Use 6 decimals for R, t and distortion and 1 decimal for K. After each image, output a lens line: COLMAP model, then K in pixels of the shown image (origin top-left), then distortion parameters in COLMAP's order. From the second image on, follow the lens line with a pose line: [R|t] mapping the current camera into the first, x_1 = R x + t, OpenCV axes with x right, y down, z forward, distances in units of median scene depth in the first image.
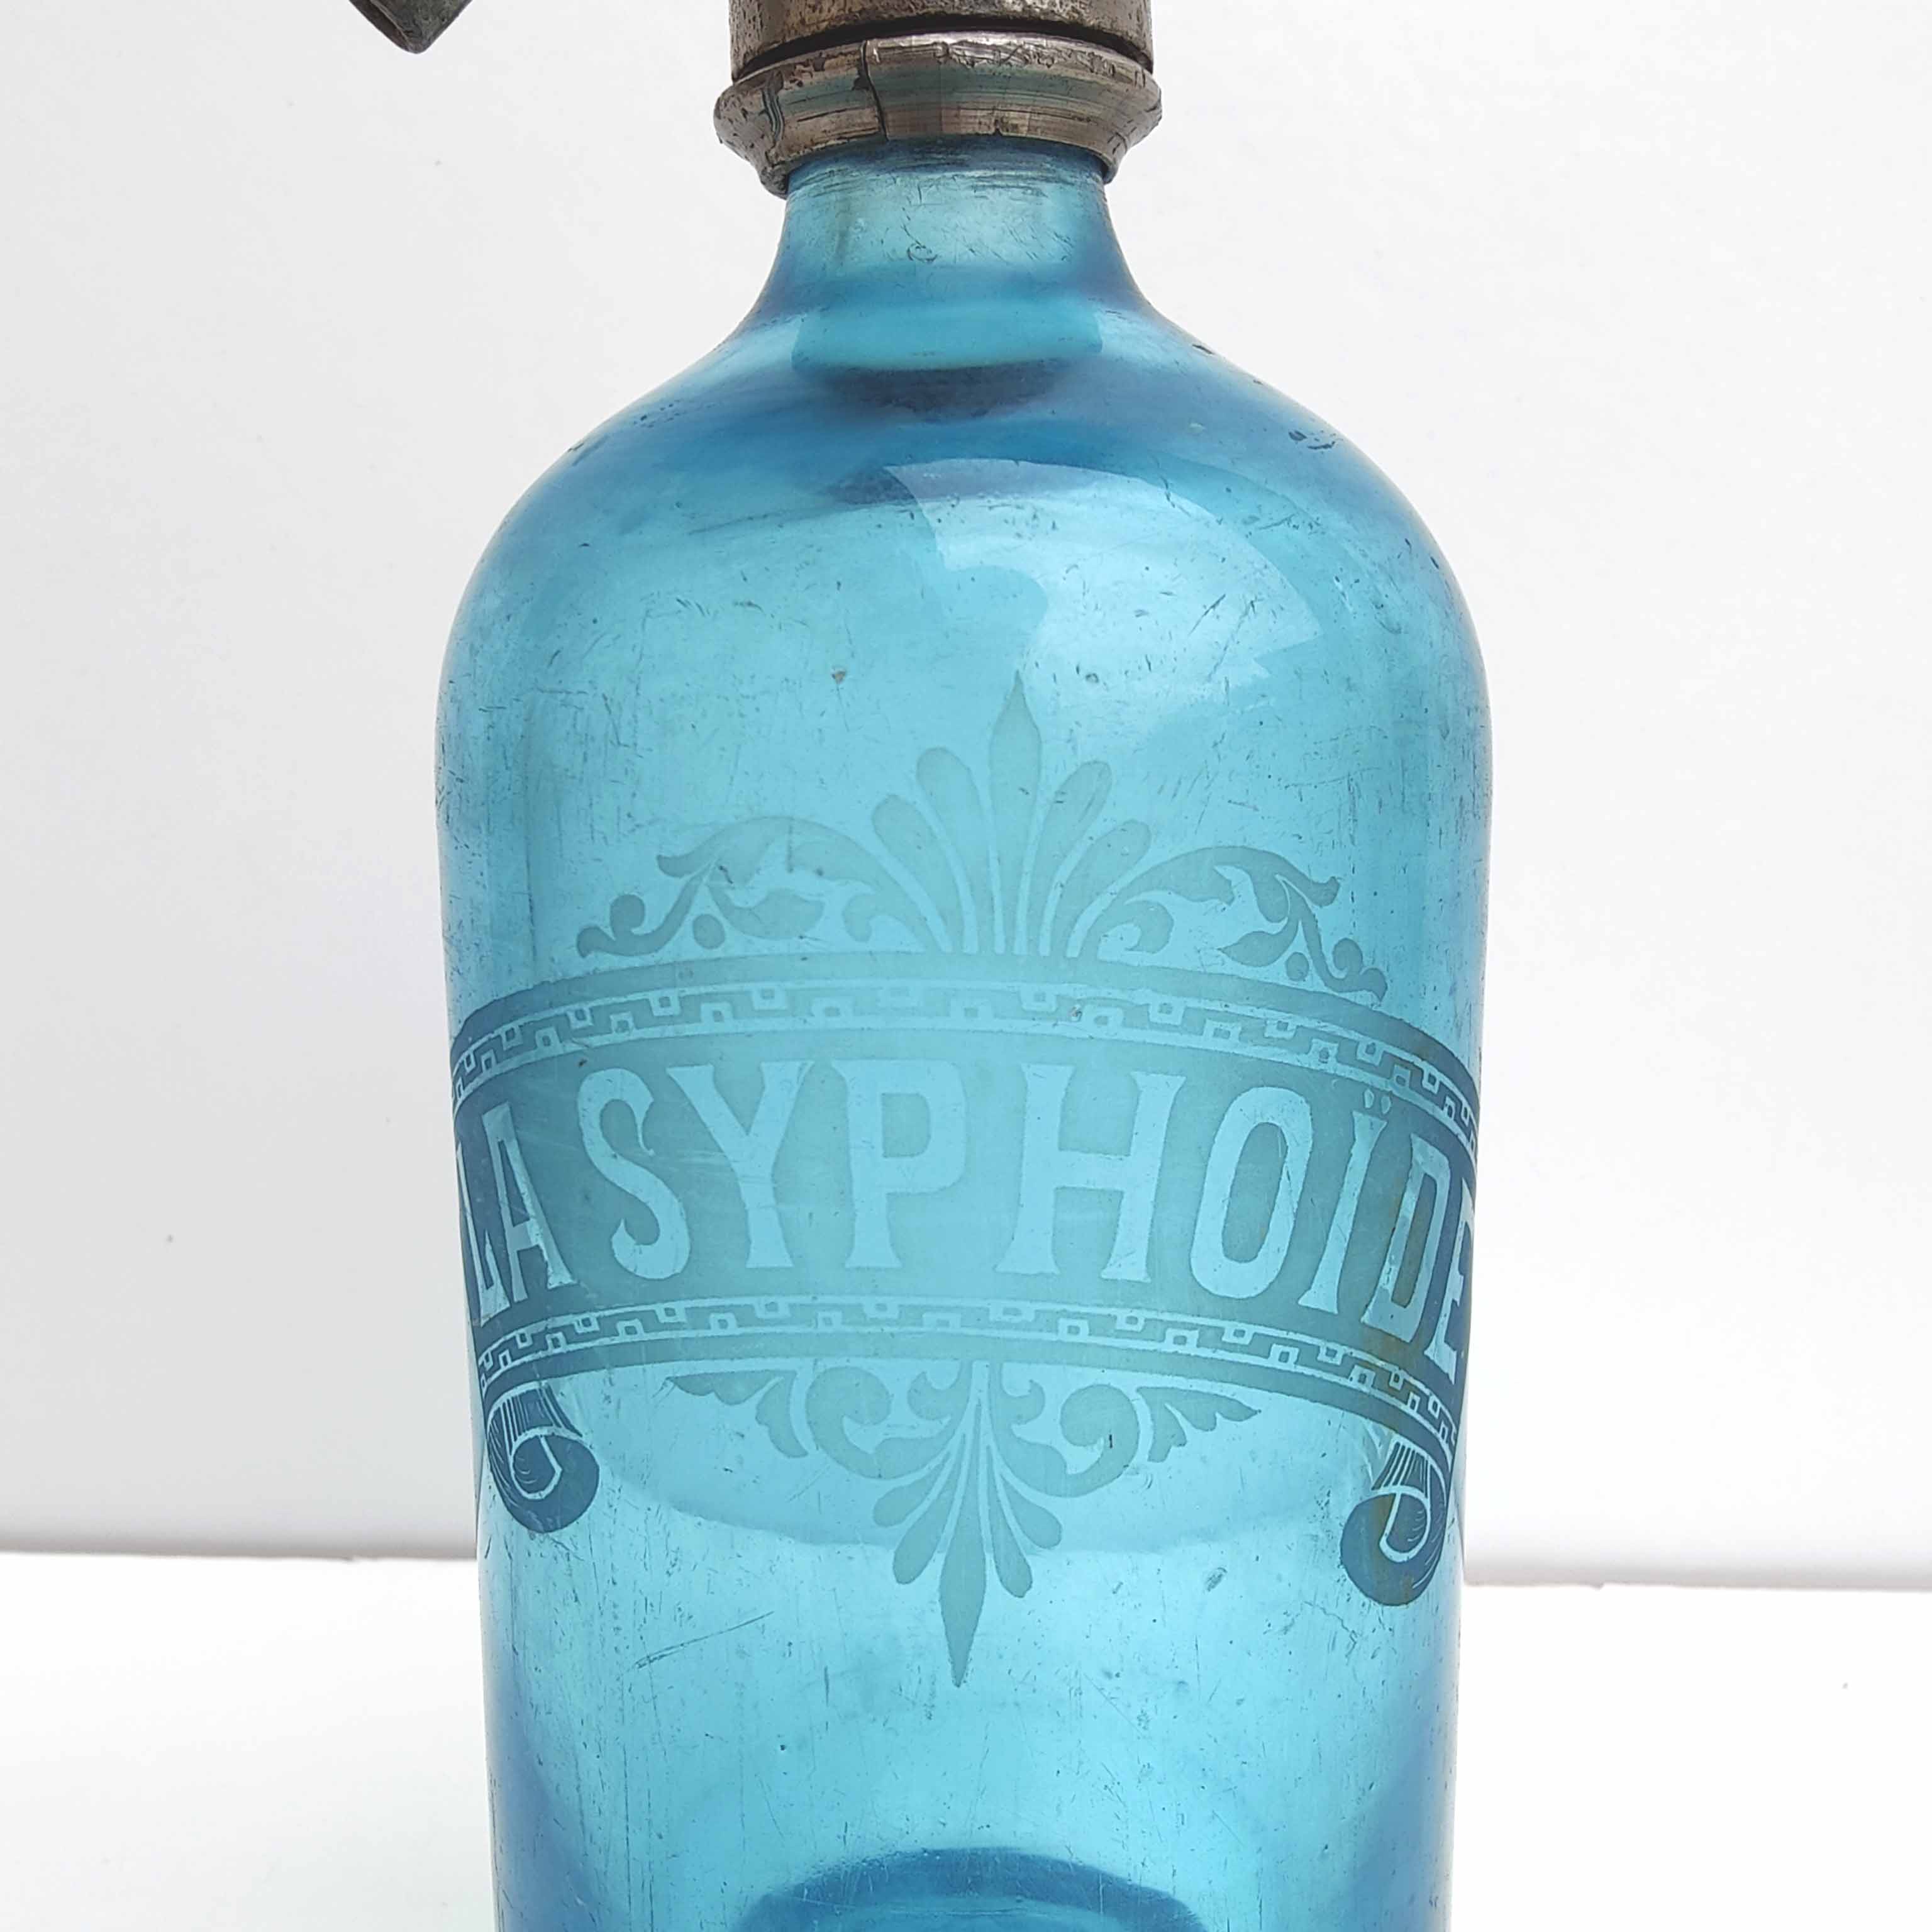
lens RADIAL K [[1916.5, 0, 963.7], [0, 1916.5, 978.6], [0, 0, 1]] dist [0.047859, 0.002353]
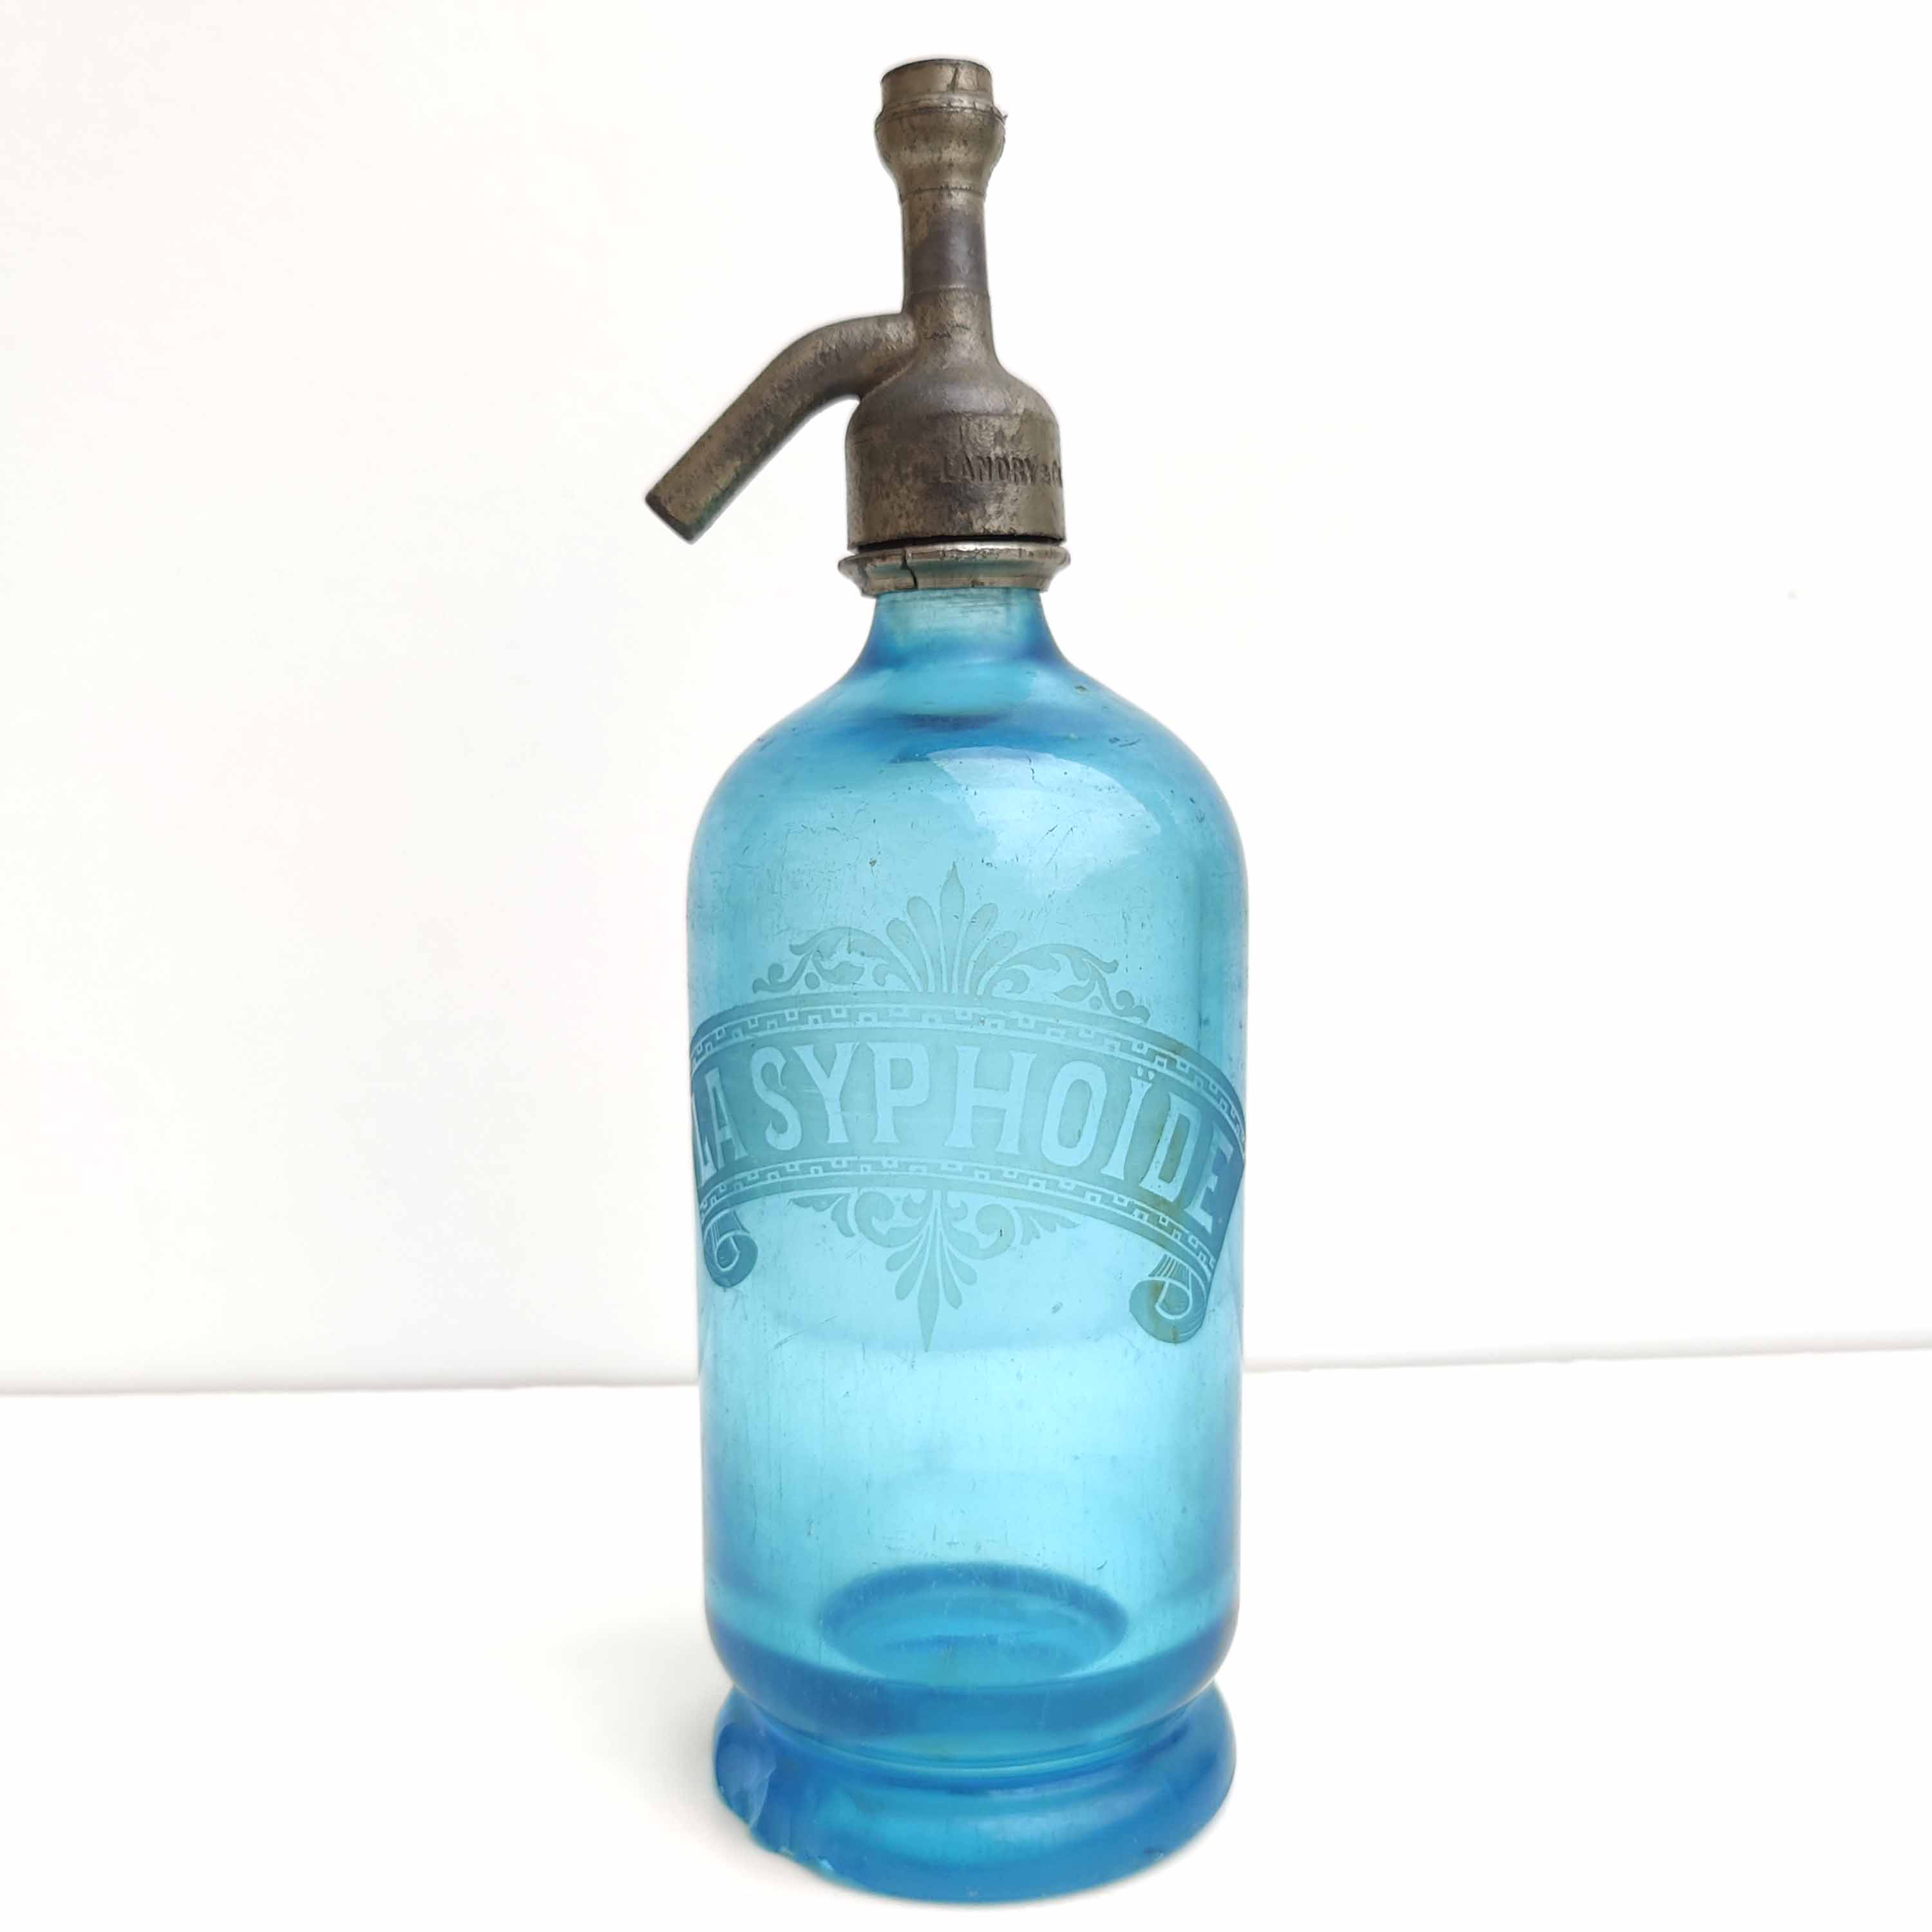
lens RADIAL K [[2093.5, 0, 966.0], [0, 2093.5, 966.0], [0, 0, 1]] dist [0.001381, 0.001045]
pose [[0.992823, 0.014061, -0.118764, 0.300492], [-0.020937, 0.998163, -0.056845, 0.084101], [0.117746, 0.058923, 0.991294, -1.233323]]
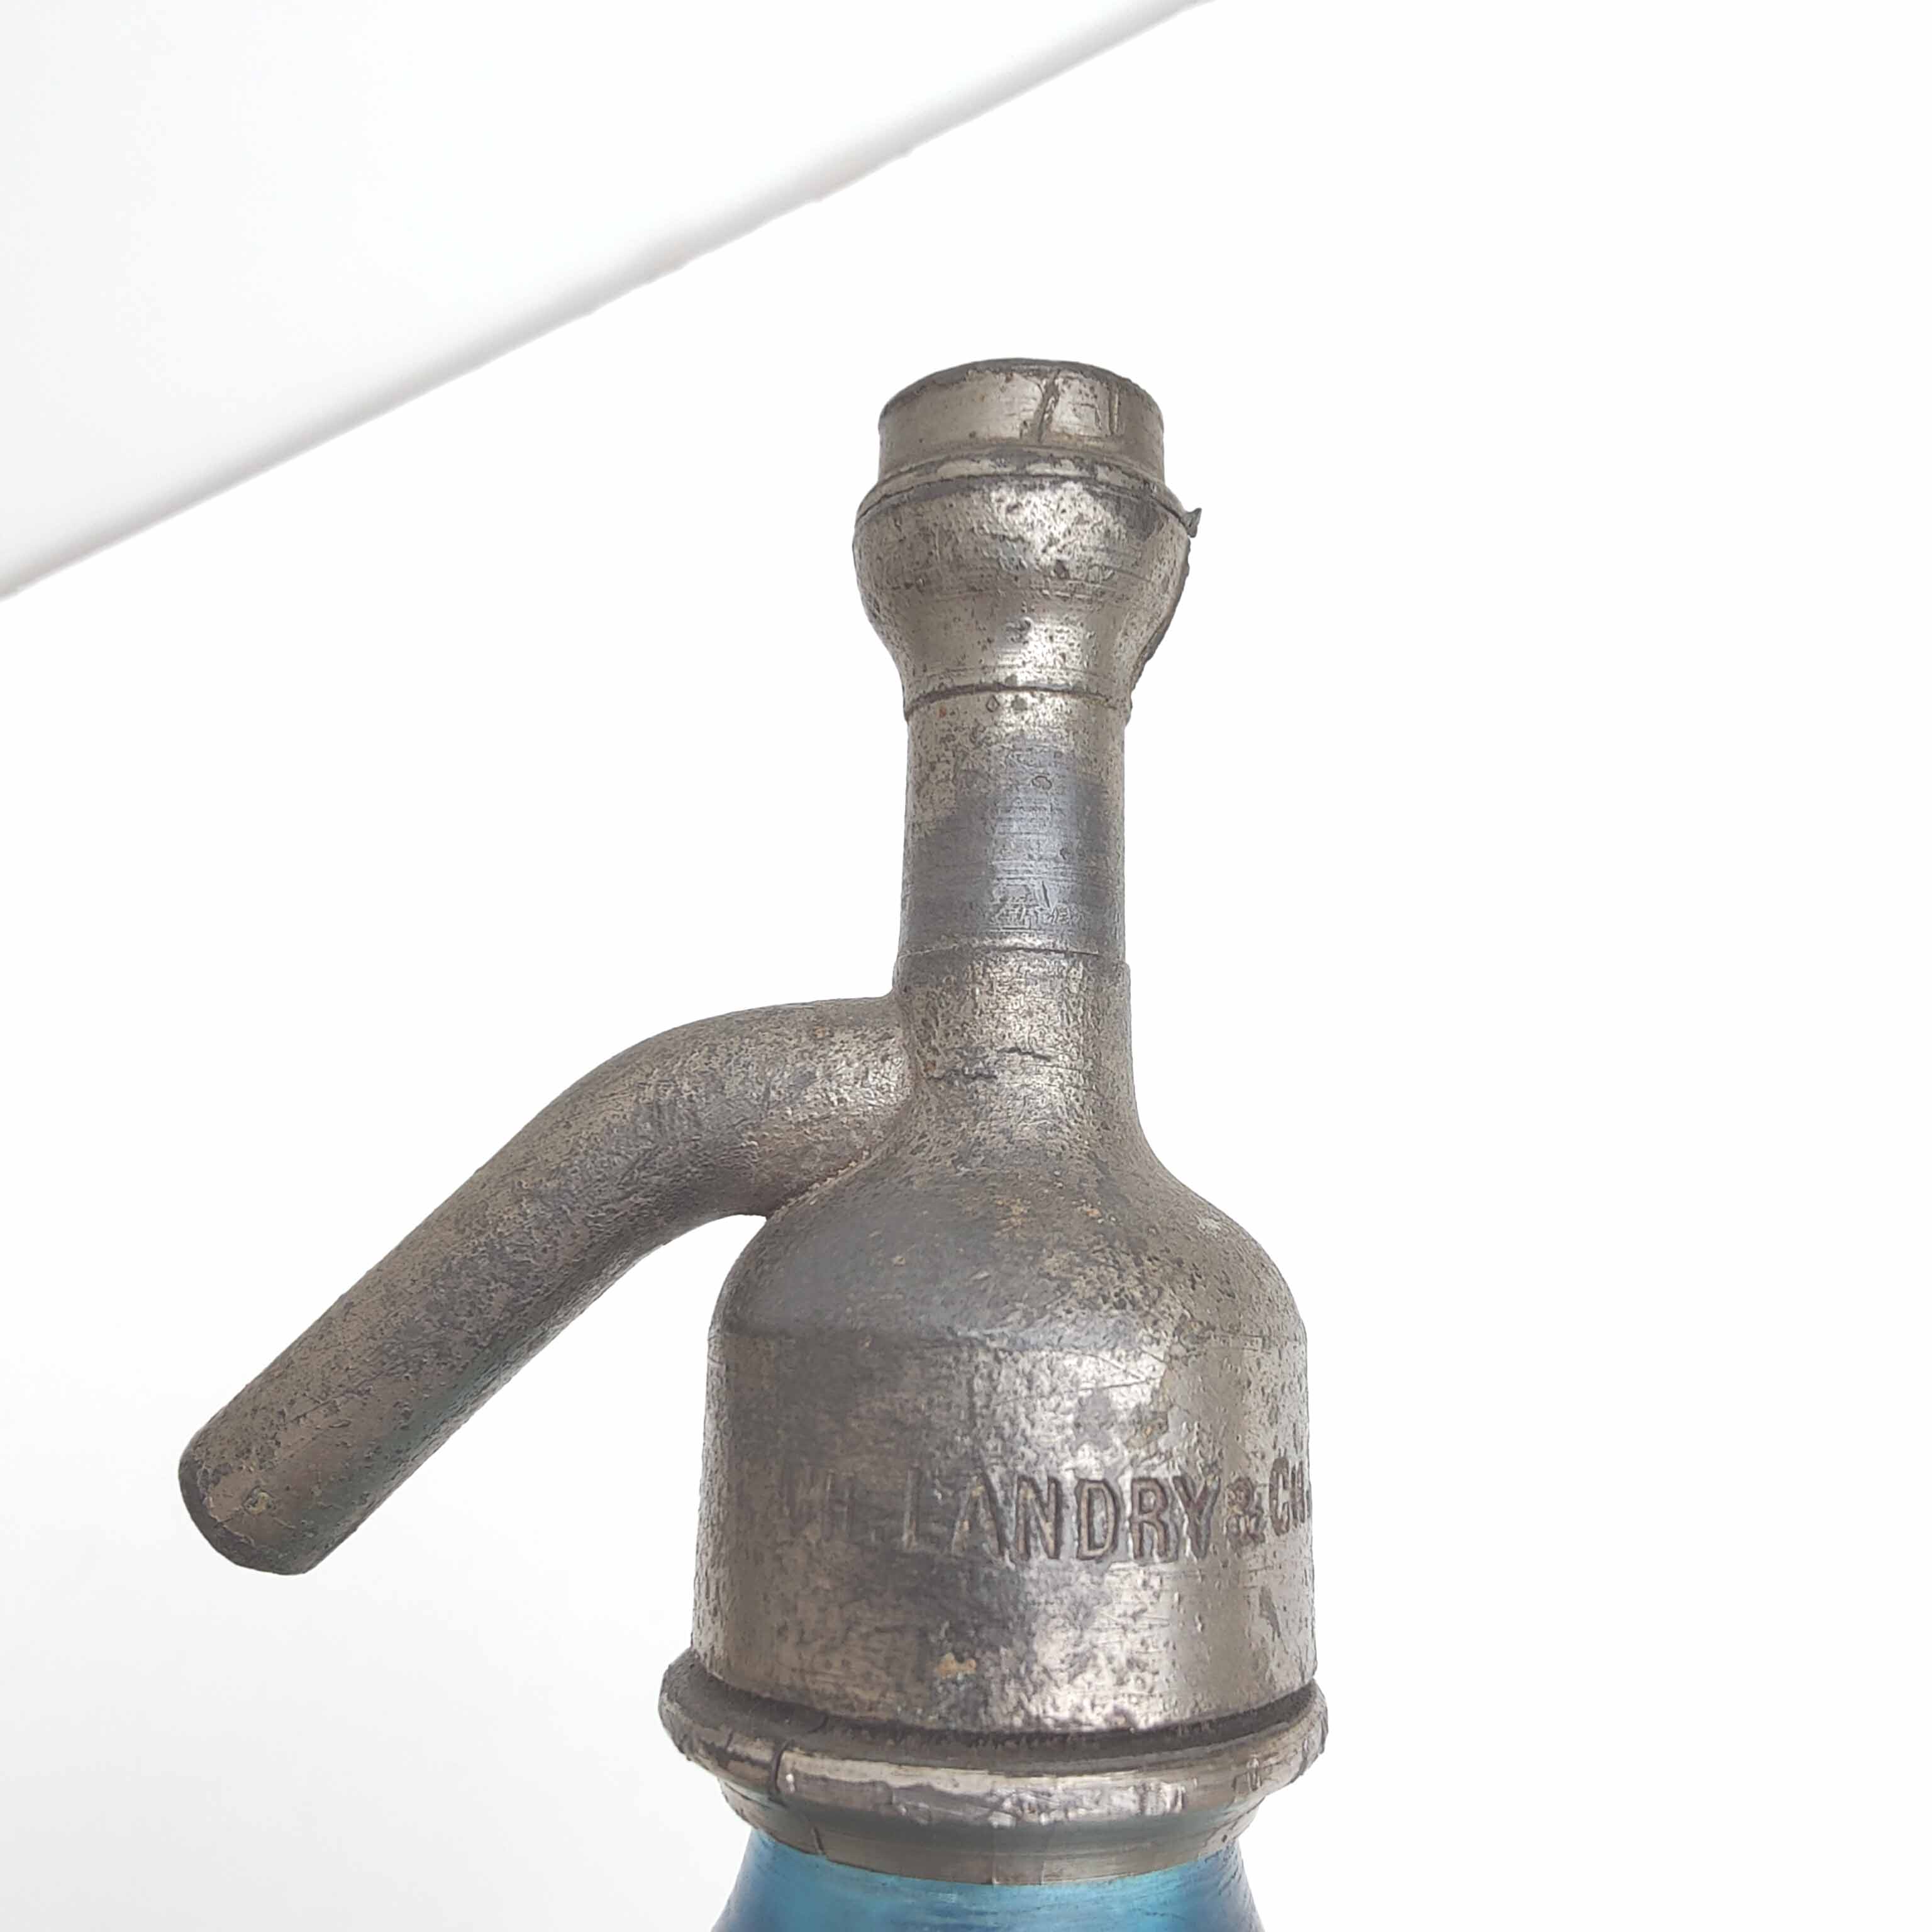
lens RADIAL K [[1916.5, 0, 963.7], [0, 1916.5, 978.6], [0, 0, 1]] dist [0.047859, 0.002353]
pose [[0.949004, 0.019598, -0.314655, 0.221042], [-0.103349, 0.962253, -0.251769, -0.618986], [0.297843, 0.271449, 0.915207, 0.381702]]
